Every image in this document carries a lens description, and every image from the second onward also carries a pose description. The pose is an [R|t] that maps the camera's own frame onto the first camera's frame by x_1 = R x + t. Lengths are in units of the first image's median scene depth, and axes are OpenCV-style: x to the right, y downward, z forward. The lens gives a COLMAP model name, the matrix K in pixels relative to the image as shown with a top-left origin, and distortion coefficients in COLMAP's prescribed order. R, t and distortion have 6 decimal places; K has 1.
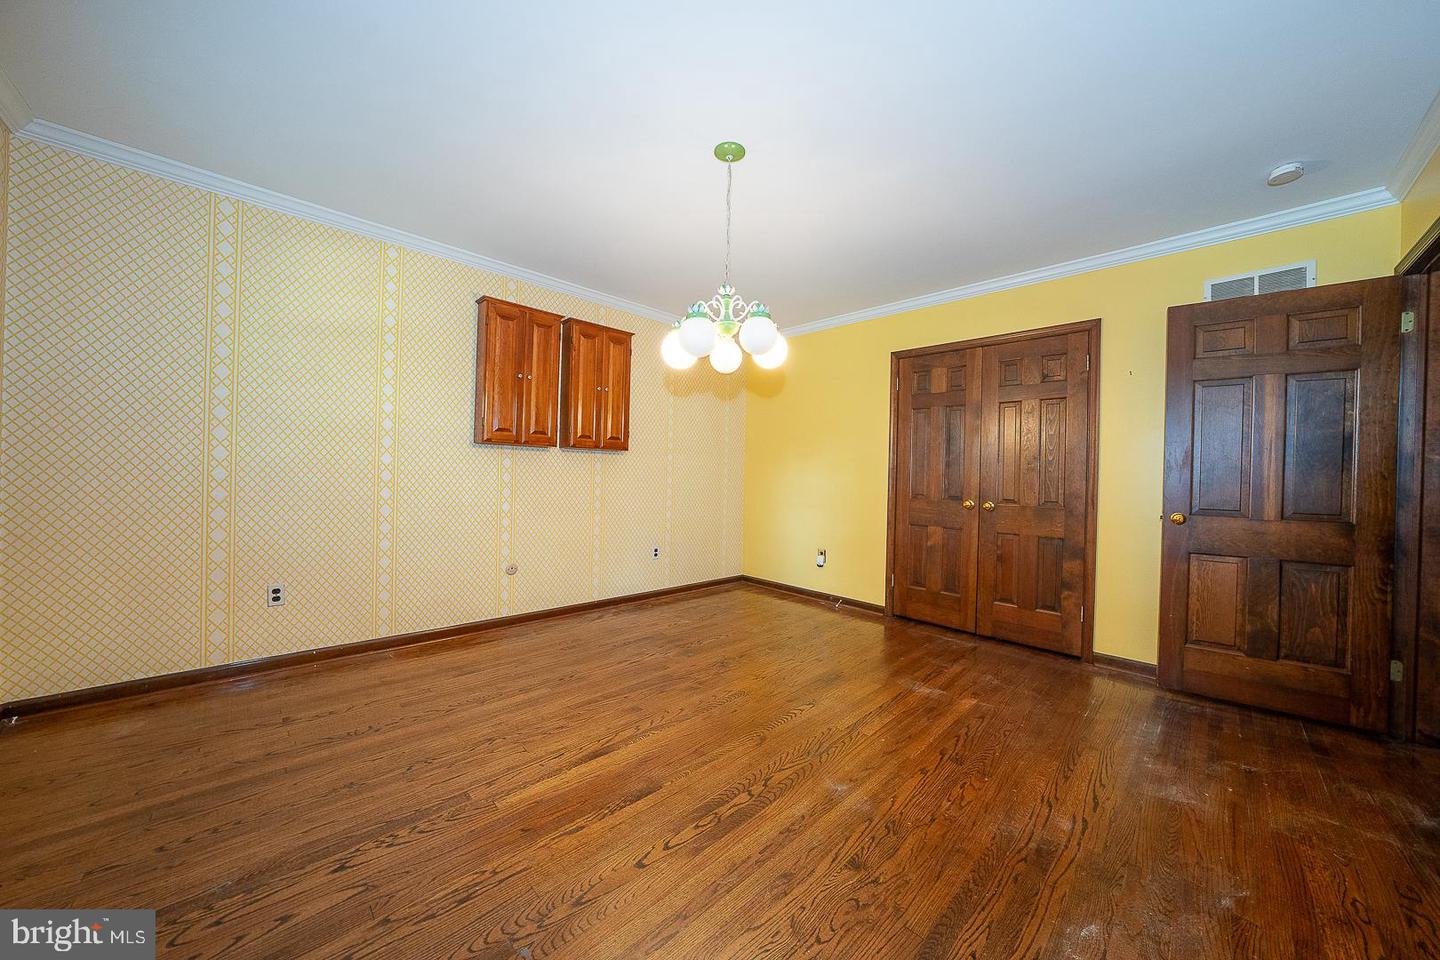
lens RADIAL K [[494.5, 0, 719.9], [0, 494.5, 474.6], [0, 0, 1]] dist [-0.014591, 0.001021]
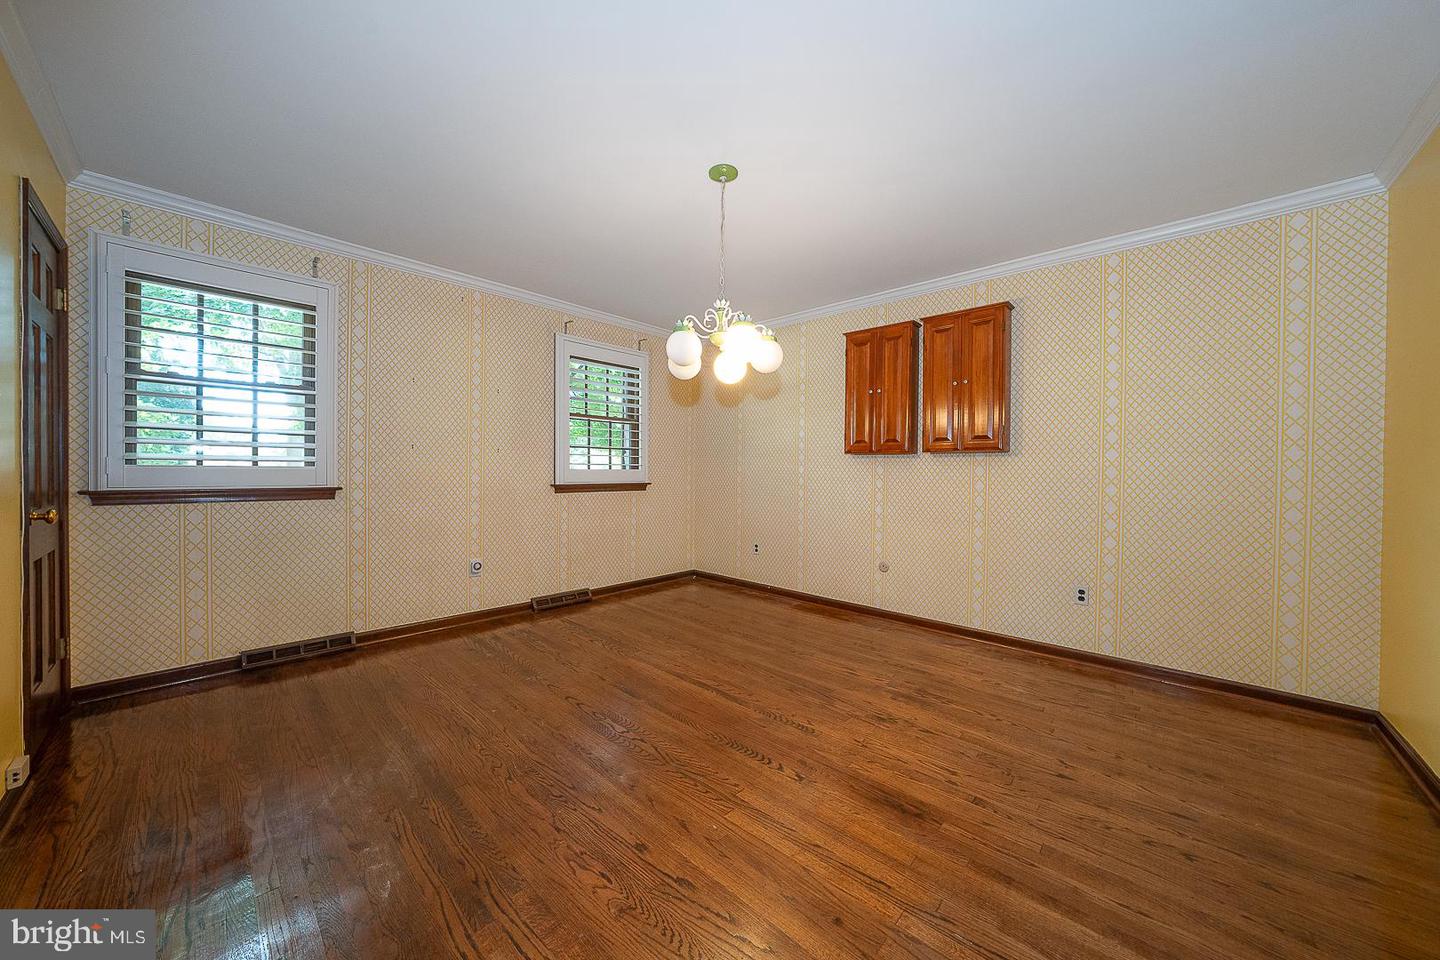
lens RADIAL K [[494.5, 0, 723.6], [0, 494.5, 475.4], [0, 0, 1]] dist [-0.014591, 0.001021]
pose [[0.053500, -0.014272, -0.998466, 0.685439], [-0.010080, 0.999839, -0.014832, 0.008504], [0.998517, 0.010858, 0.053348, 0.608464]]
